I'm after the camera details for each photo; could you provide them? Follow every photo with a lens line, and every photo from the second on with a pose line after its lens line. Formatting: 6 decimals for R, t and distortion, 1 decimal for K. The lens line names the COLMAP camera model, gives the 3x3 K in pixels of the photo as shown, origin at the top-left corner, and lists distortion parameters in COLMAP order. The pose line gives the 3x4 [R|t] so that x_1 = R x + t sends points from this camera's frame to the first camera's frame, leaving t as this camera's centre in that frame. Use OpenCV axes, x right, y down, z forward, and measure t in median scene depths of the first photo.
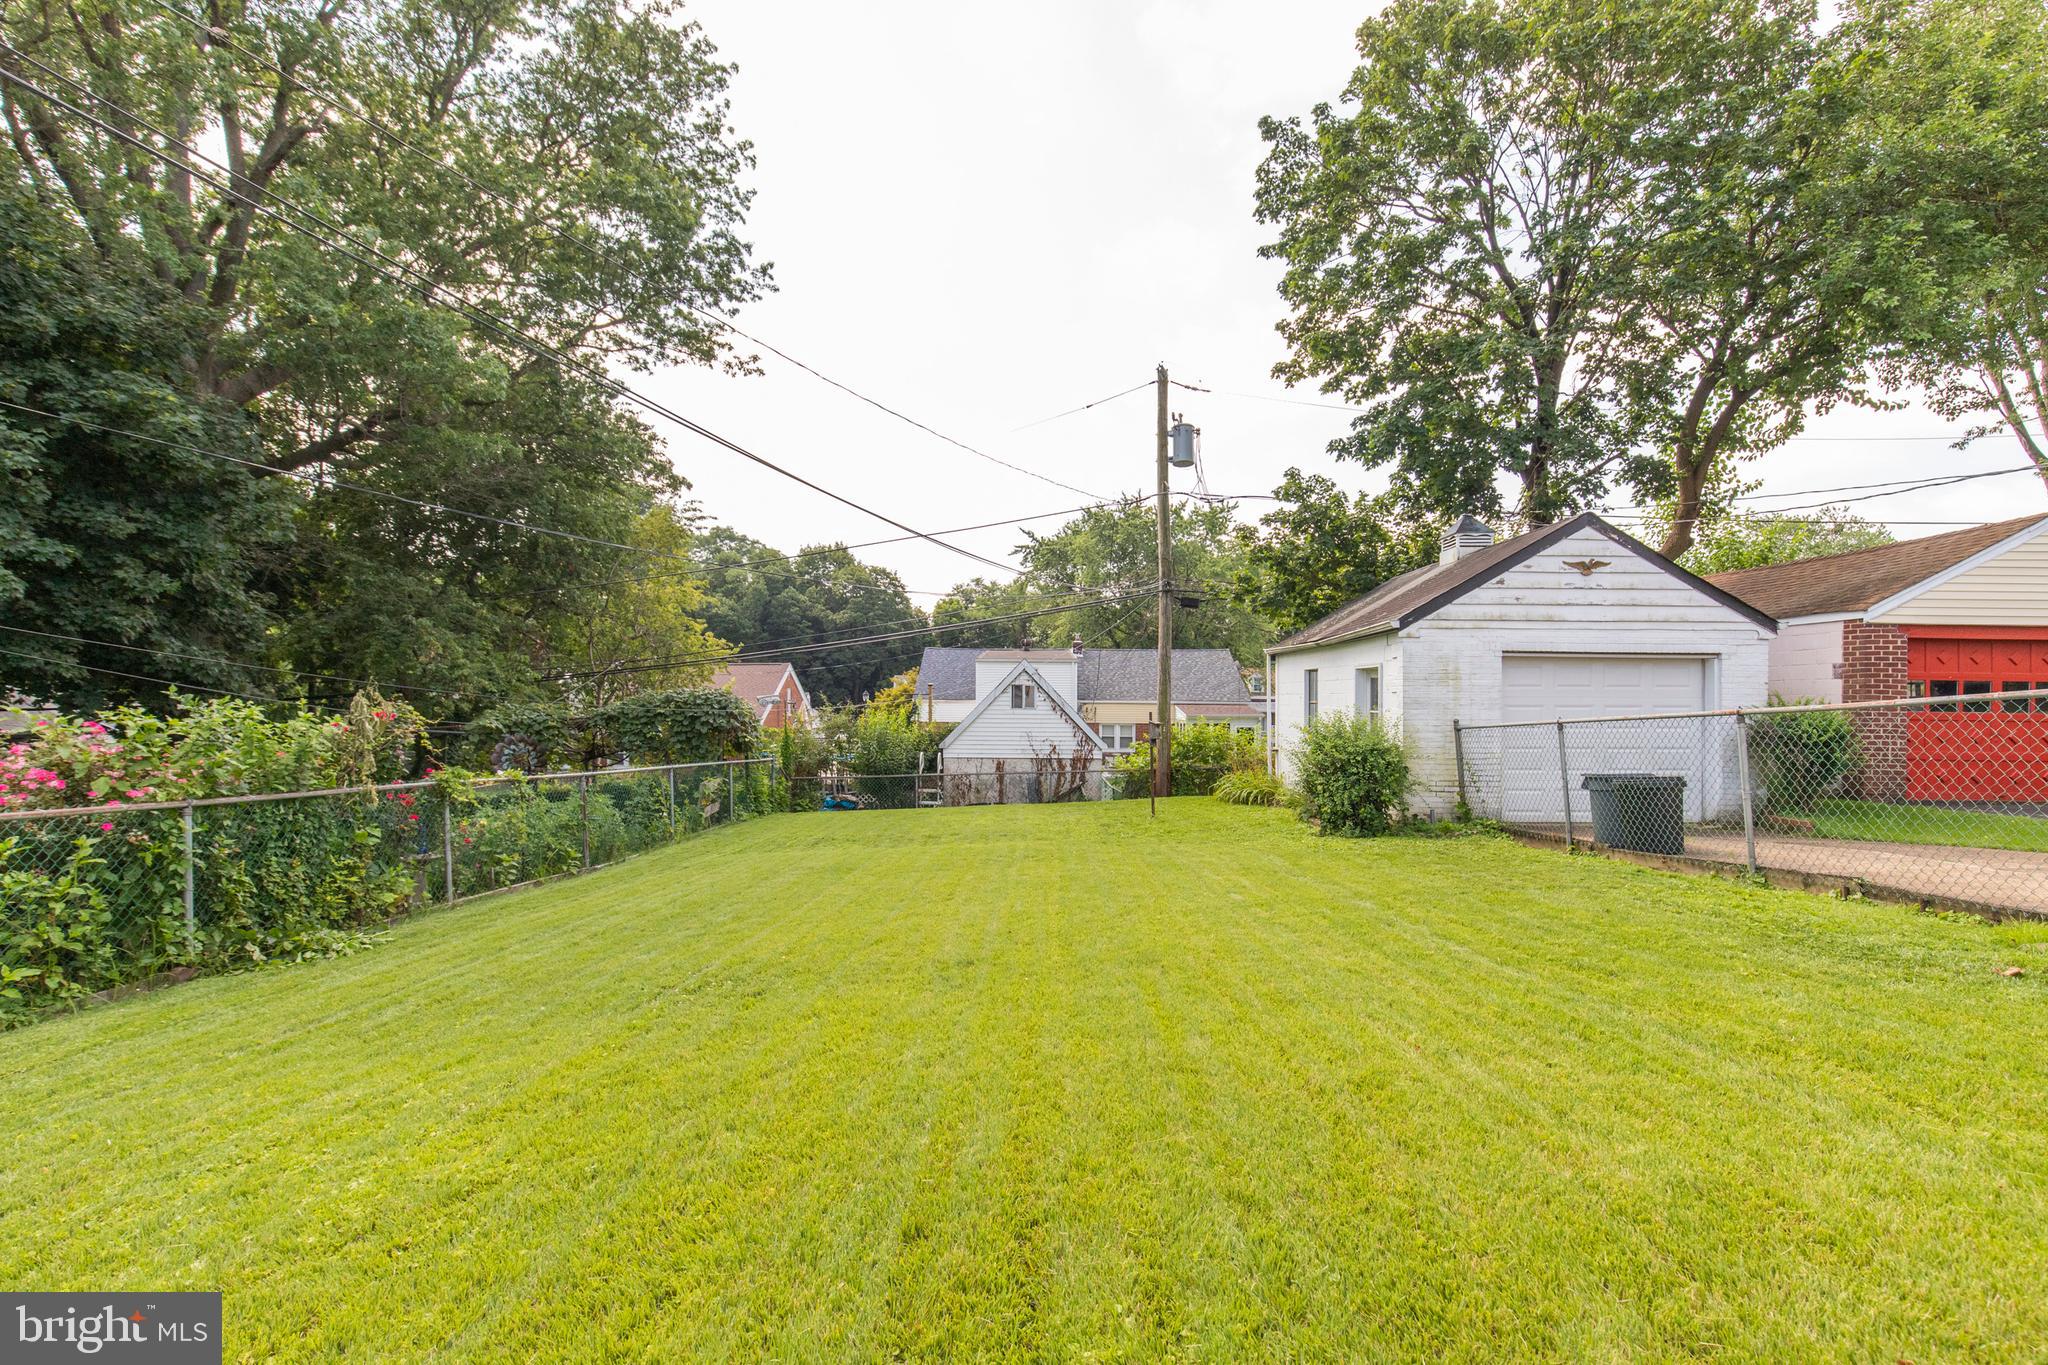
lens RADIAL K [[975.1, 0, 1027.7], [0, 975.1, 692.4], [0, 0, 1]] dist [0.000039, -0.001113]
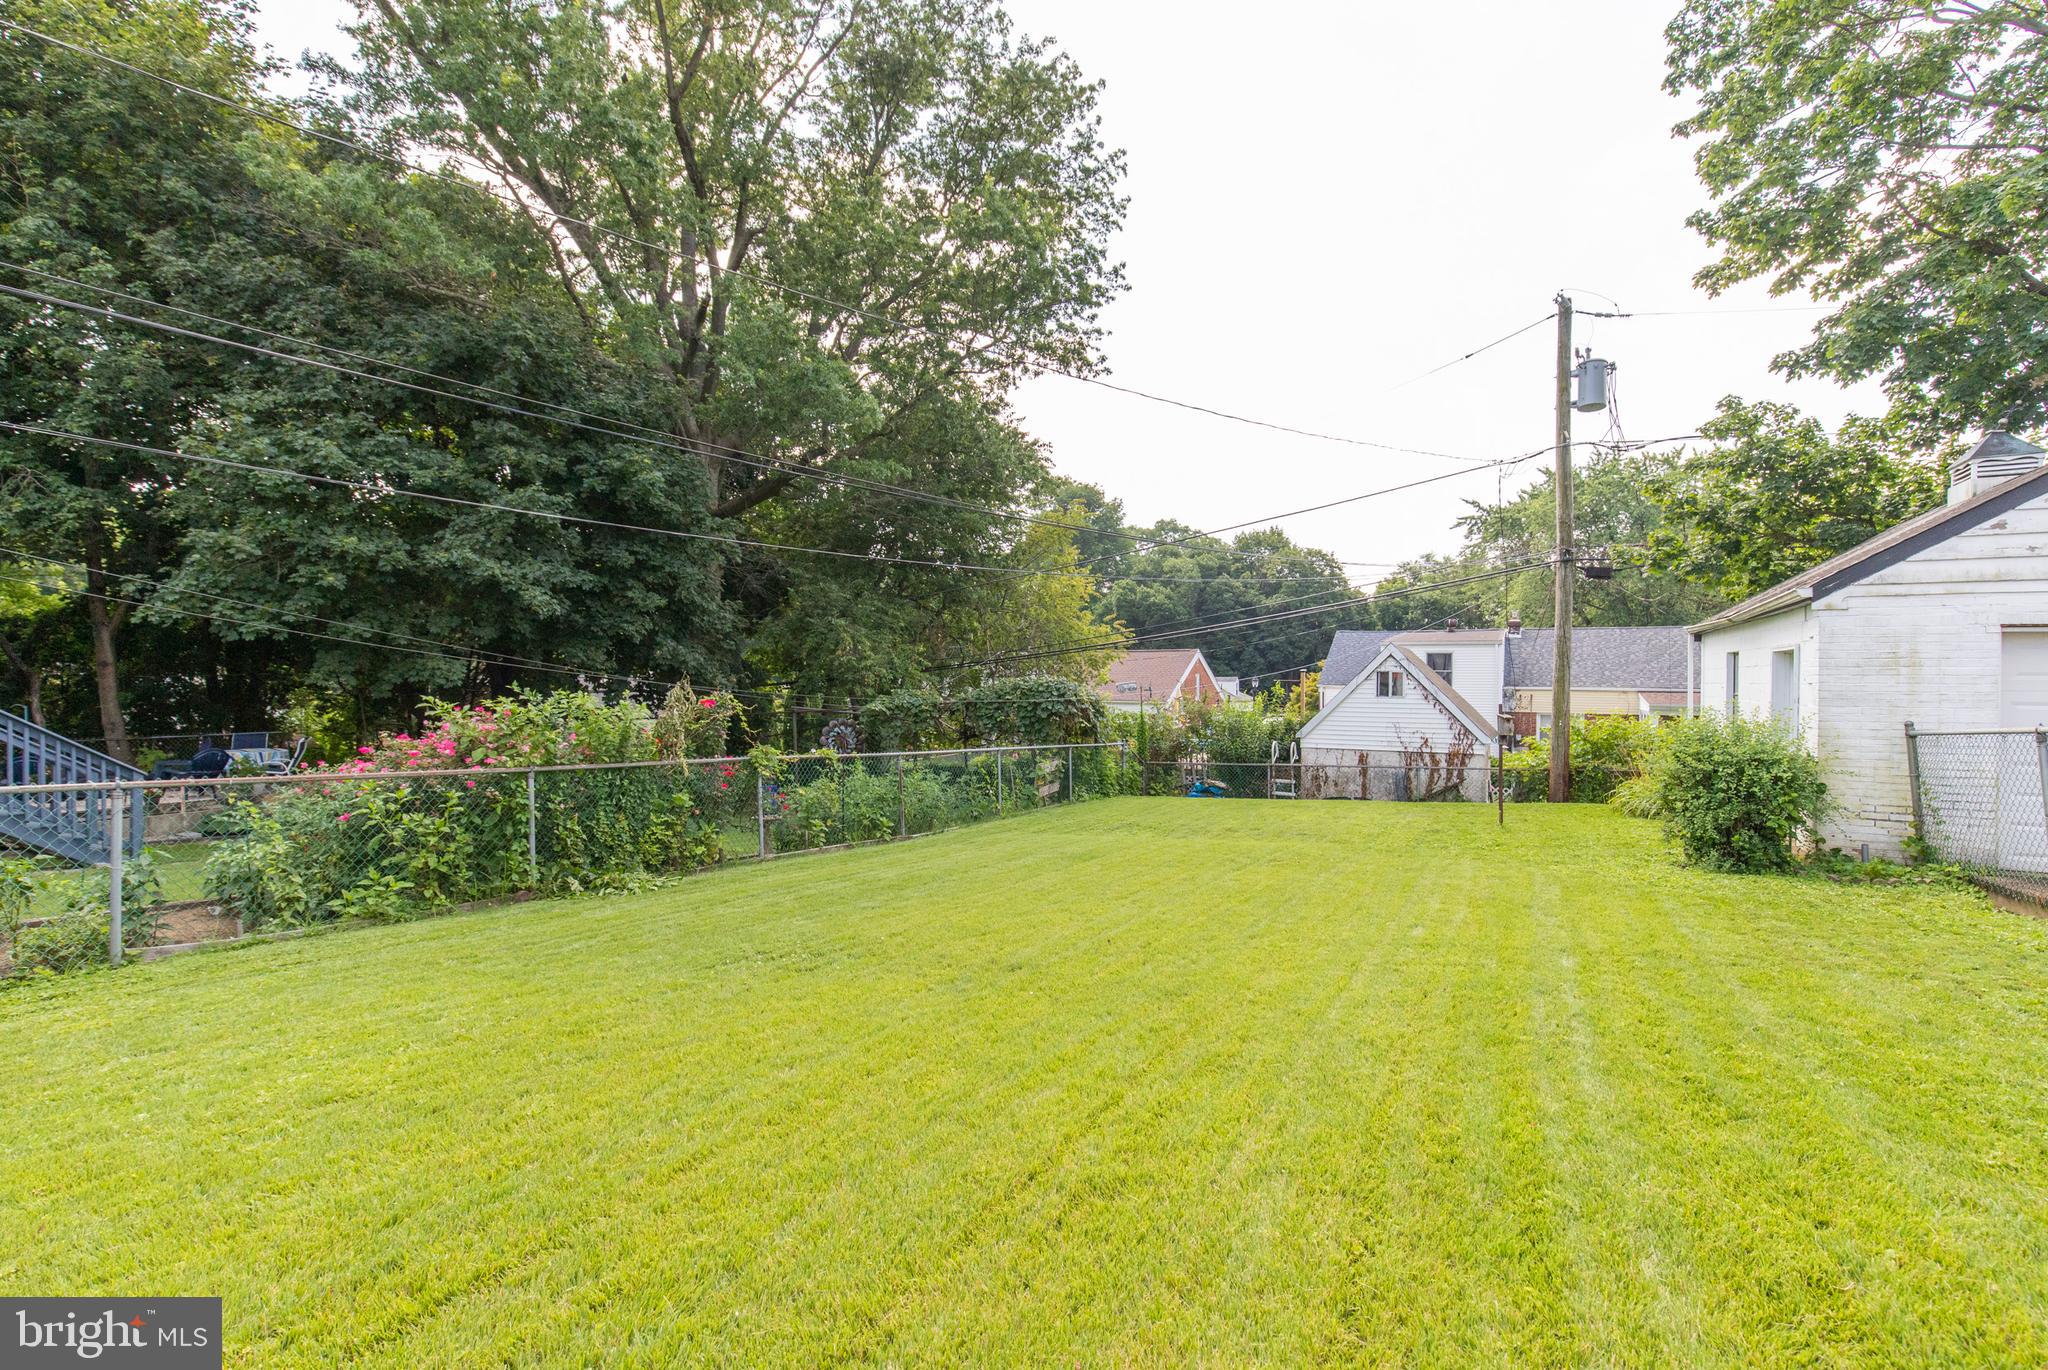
lens RADIAL K [[952.6, 0, 1020.9], [0, 952.6, 690.1], [0, 0, 1]] dist [0.003515, -0.000861]
pose [[0.890139, 0.005355, -0.455658, 0.116217], [0.001479, 0.999892, 0.014640, -0.004560], [0.455687, -0.013706, 0.890034, 0.048268]]
